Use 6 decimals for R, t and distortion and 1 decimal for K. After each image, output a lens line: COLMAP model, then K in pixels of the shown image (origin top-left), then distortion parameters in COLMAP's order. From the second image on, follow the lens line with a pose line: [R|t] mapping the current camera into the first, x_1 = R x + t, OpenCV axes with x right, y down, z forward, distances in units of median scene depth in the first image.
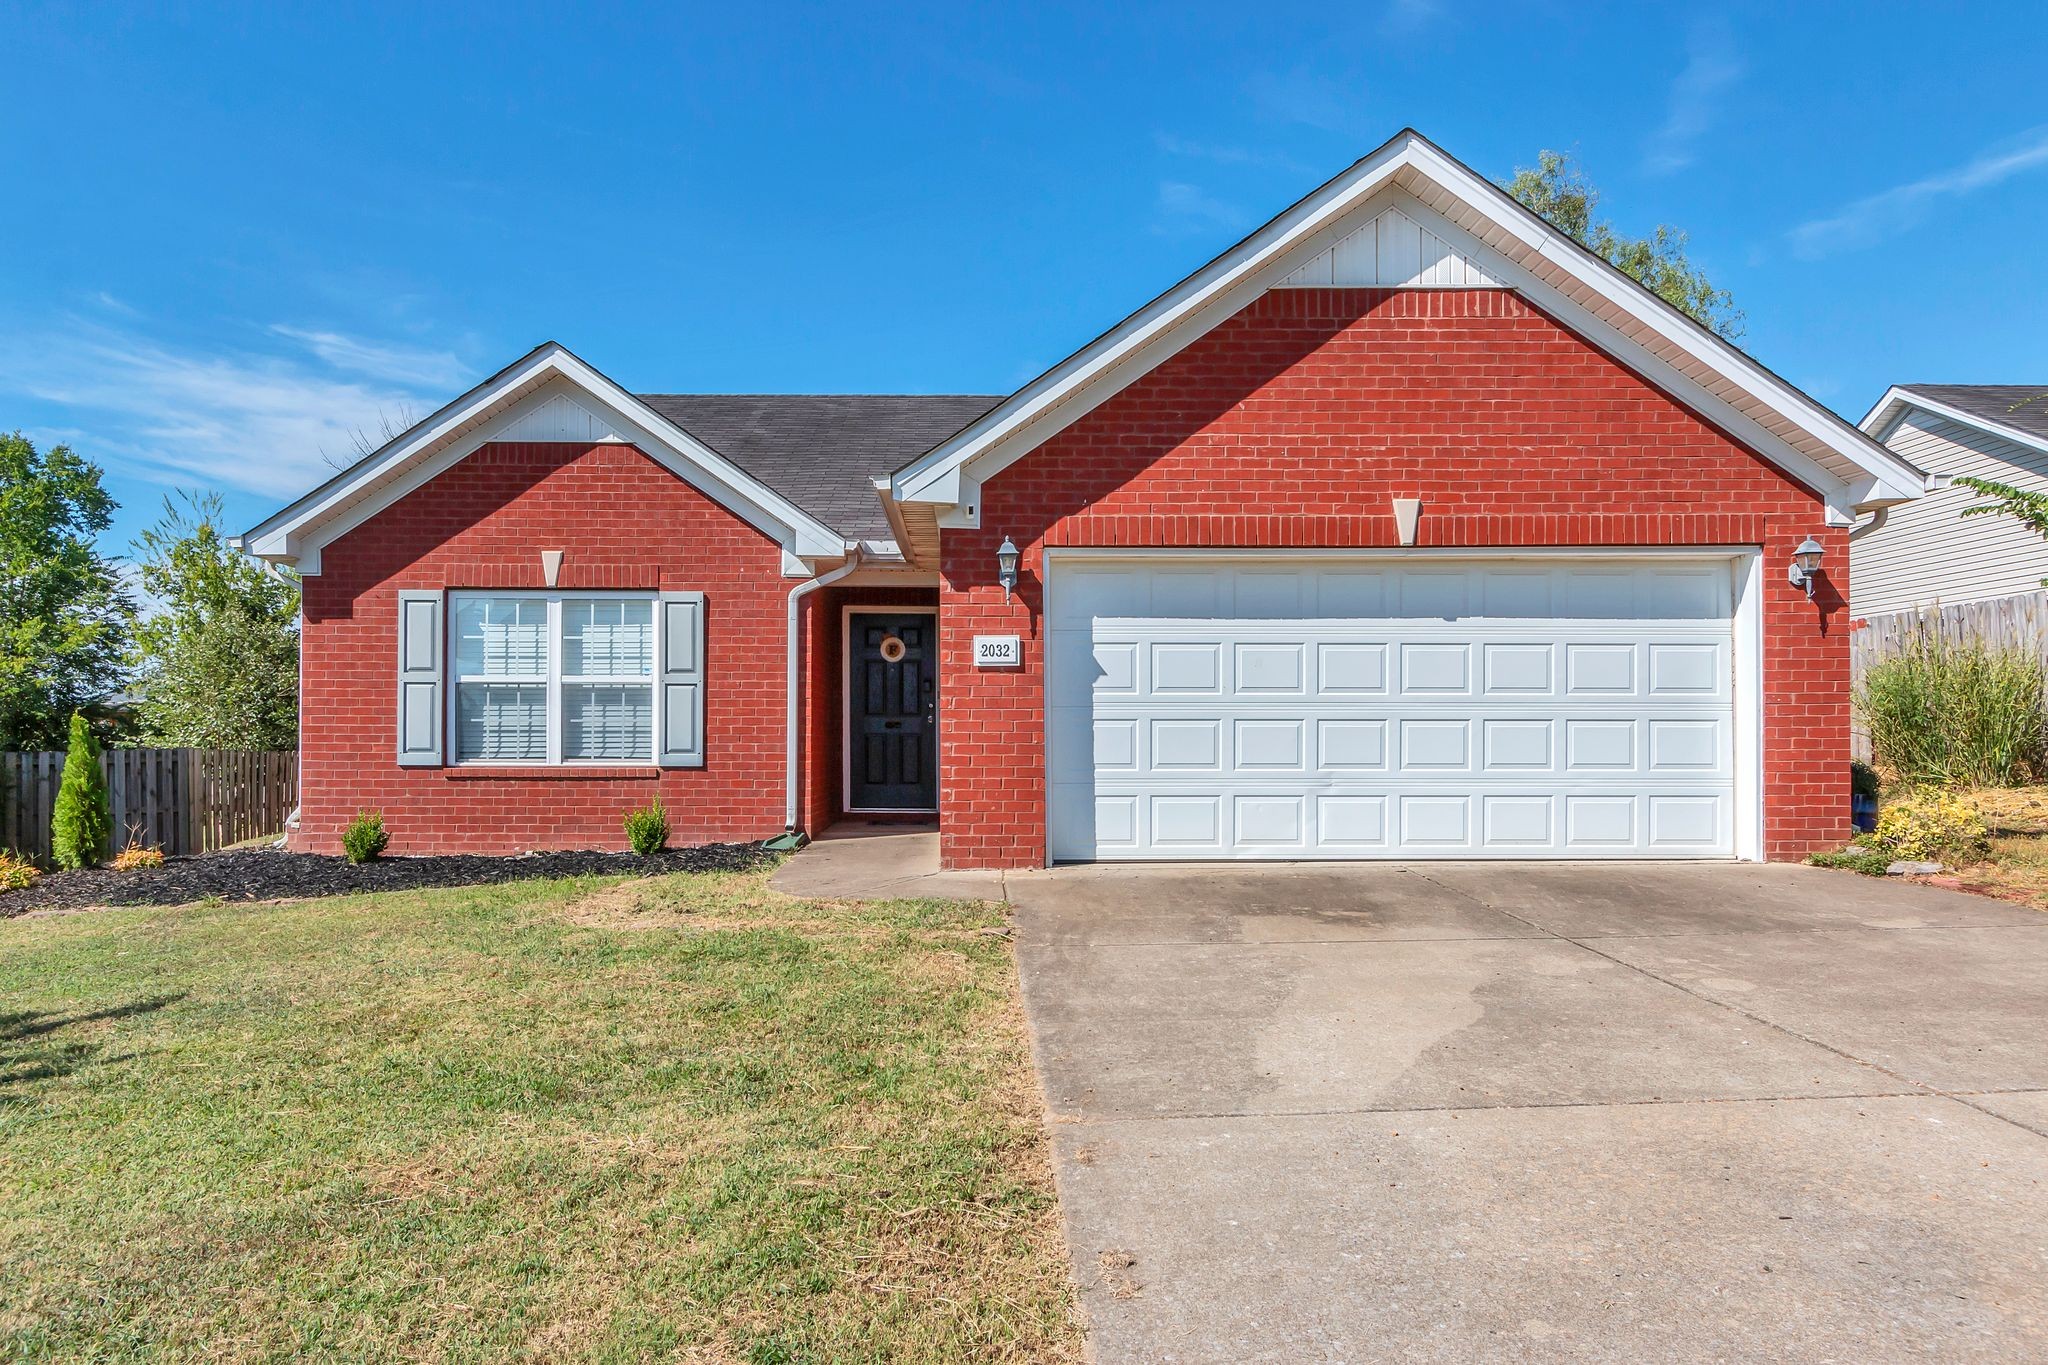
lens RADIAL K [[1372.3, 0, 995.8], [0, 1372.3, 732.6], [0, 0, 1]] dist [0.003037, 0.001561]
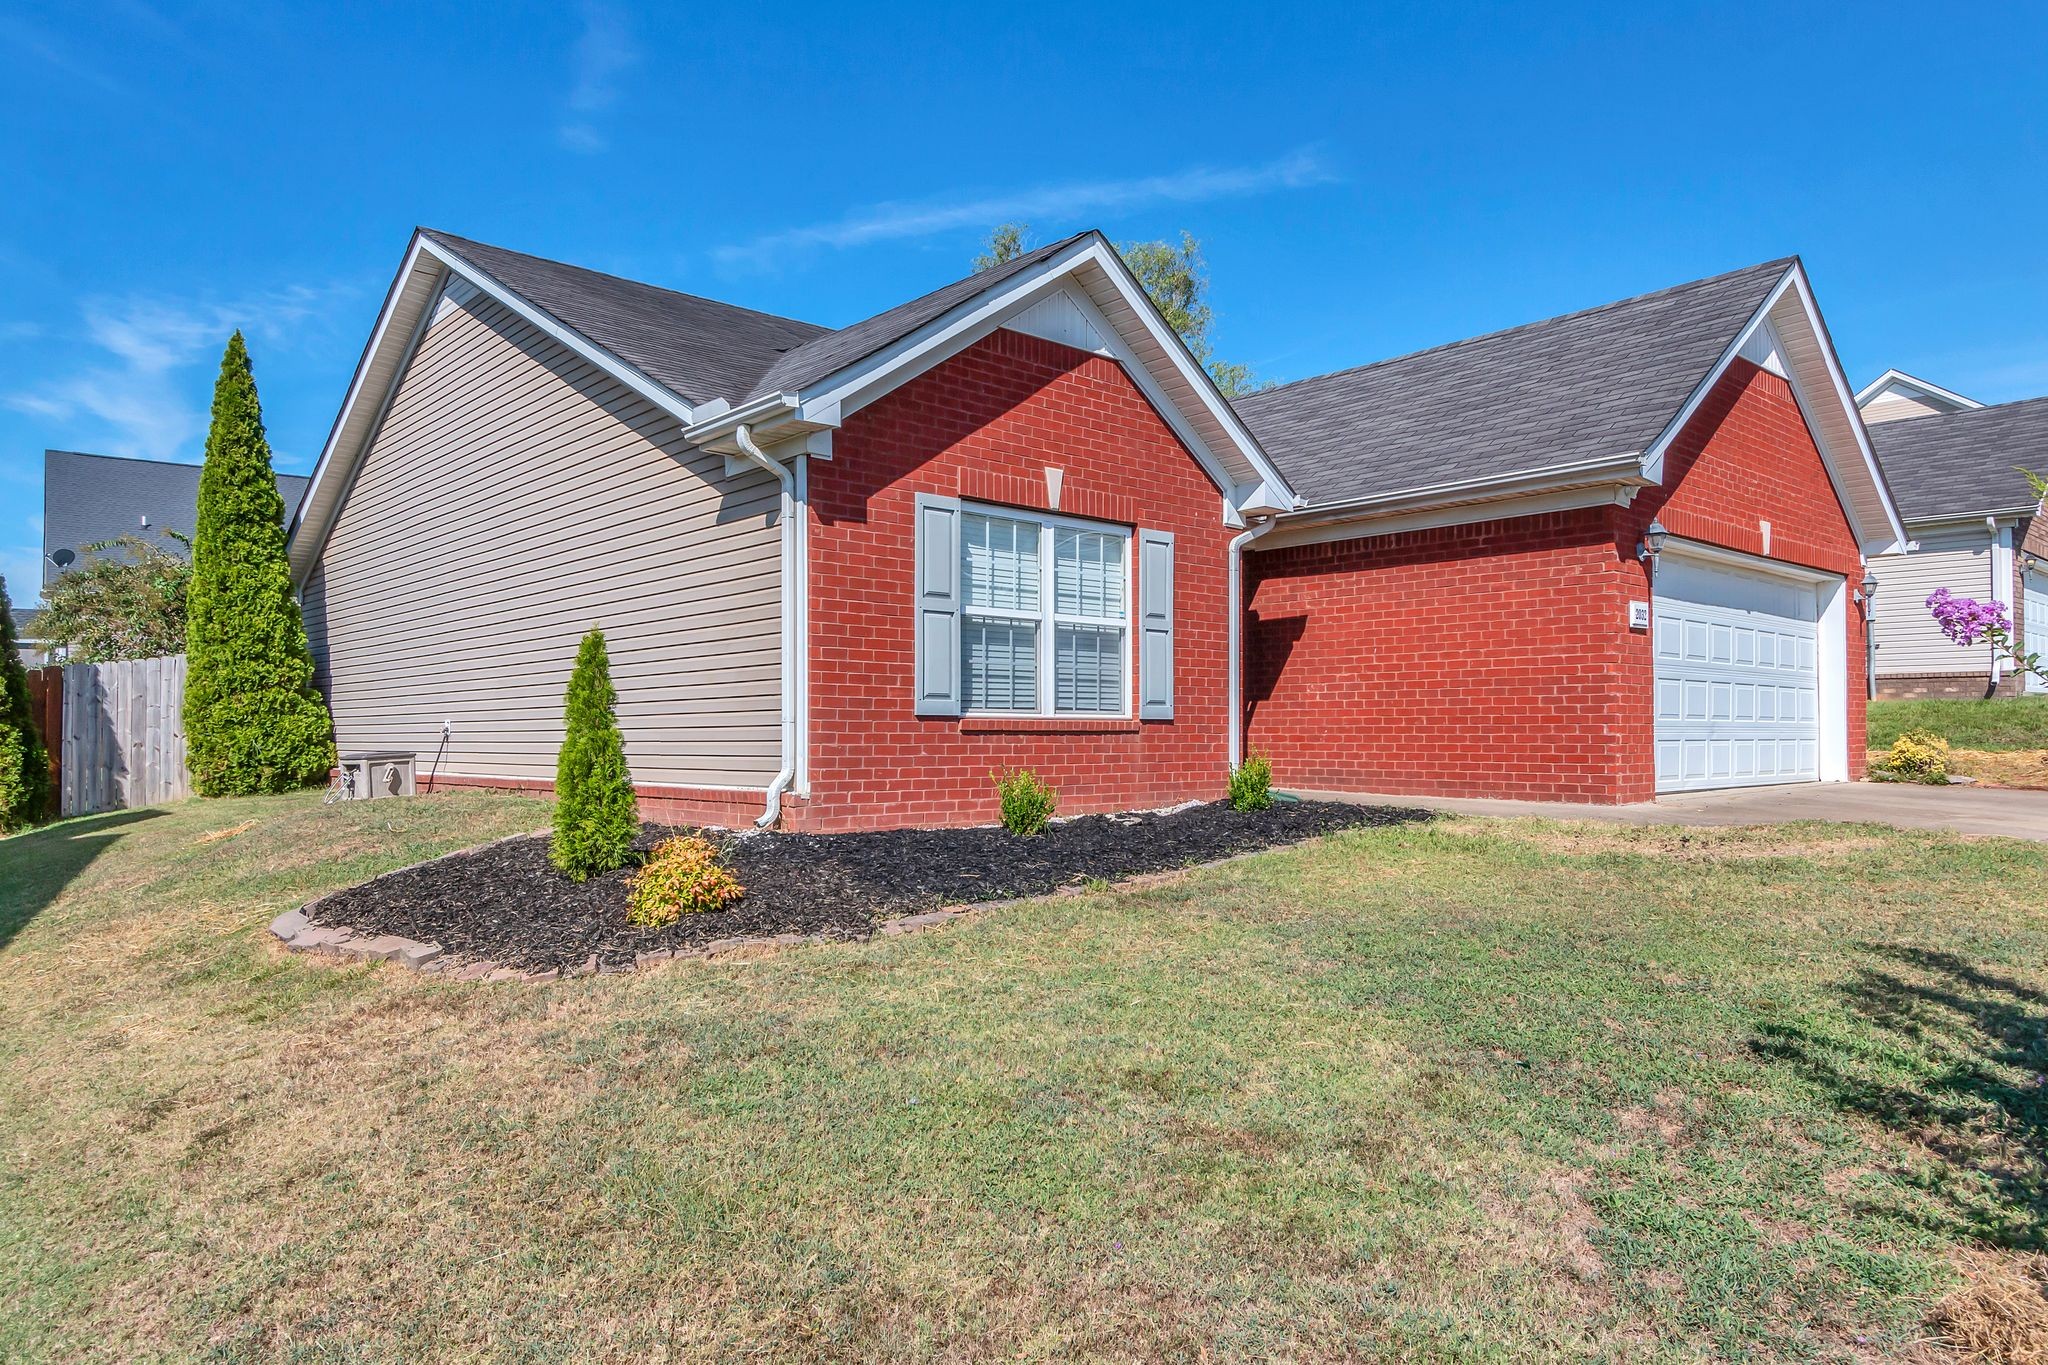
lens RADIAL K [[1315.7, 0, 1022.2], [0, 1315.7, 708.4], [0, 0, 1]] dist [0.003222, 0.000194]
pose [[0.753506, 0.012730, 0.657318, -1.108129], [-0.006254, 0.999906, -0.012195, 0.036042], [-0.657411, 0.005078, 0.753515, 0.493437]]
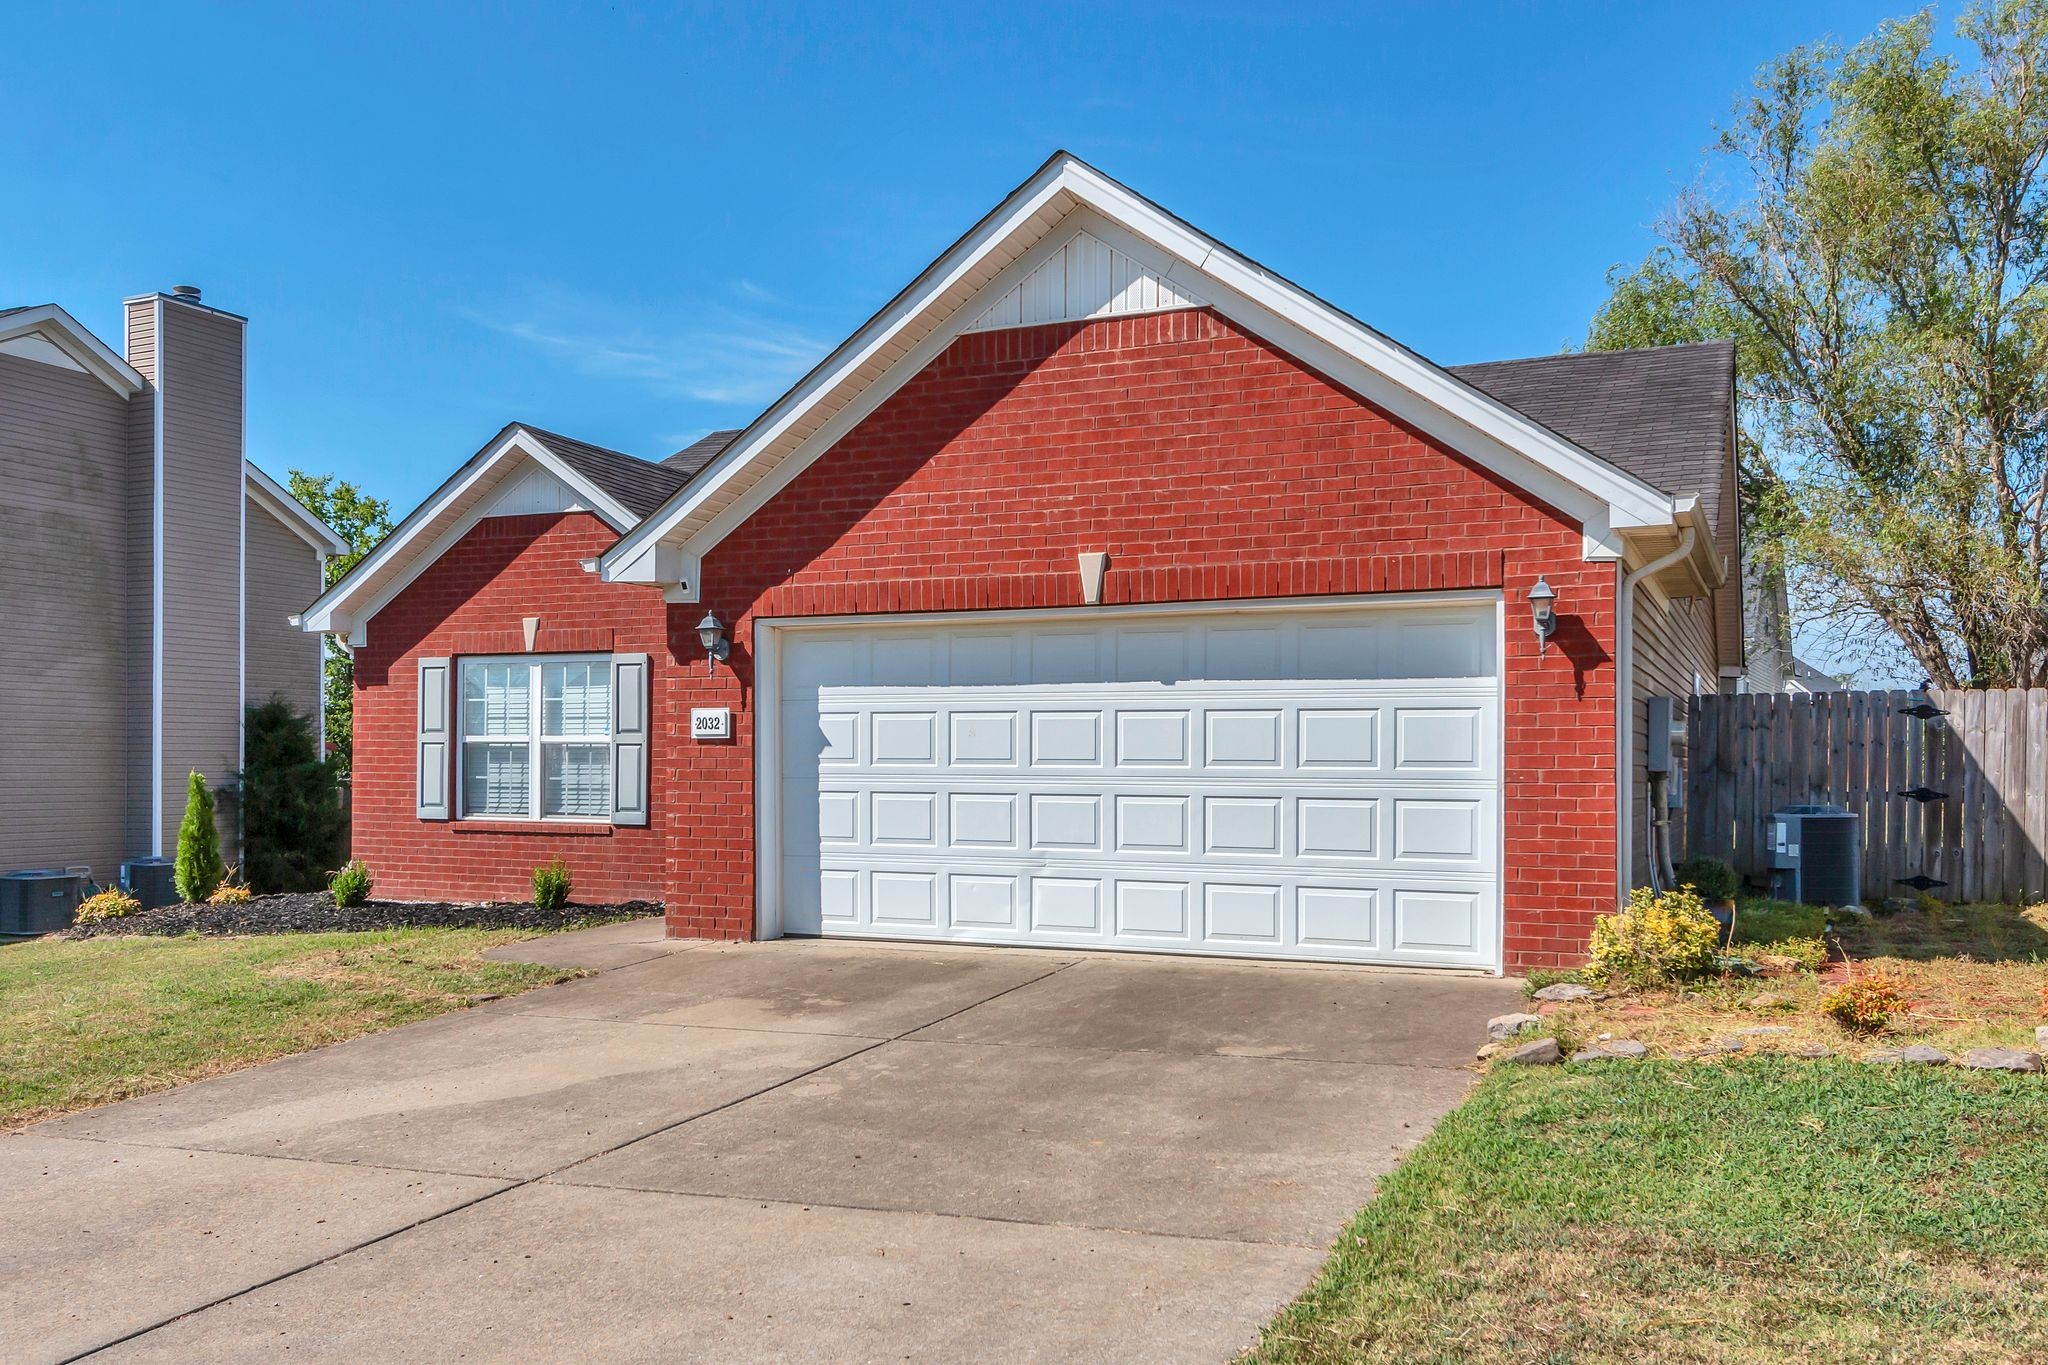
lens RADIAL K [[1718.2, 0, 1026.8], [0, 1718.2, 757.8], [0, 0, 1]] dist [0.001096, -0.000077]
pose [[0.906211, 0.003258, -0.422813, 0.731459], [-0.000987, 0.999984, 0.005590, -0.040898], [0.422824, -0.004649, 0.906200, -0.044733]]
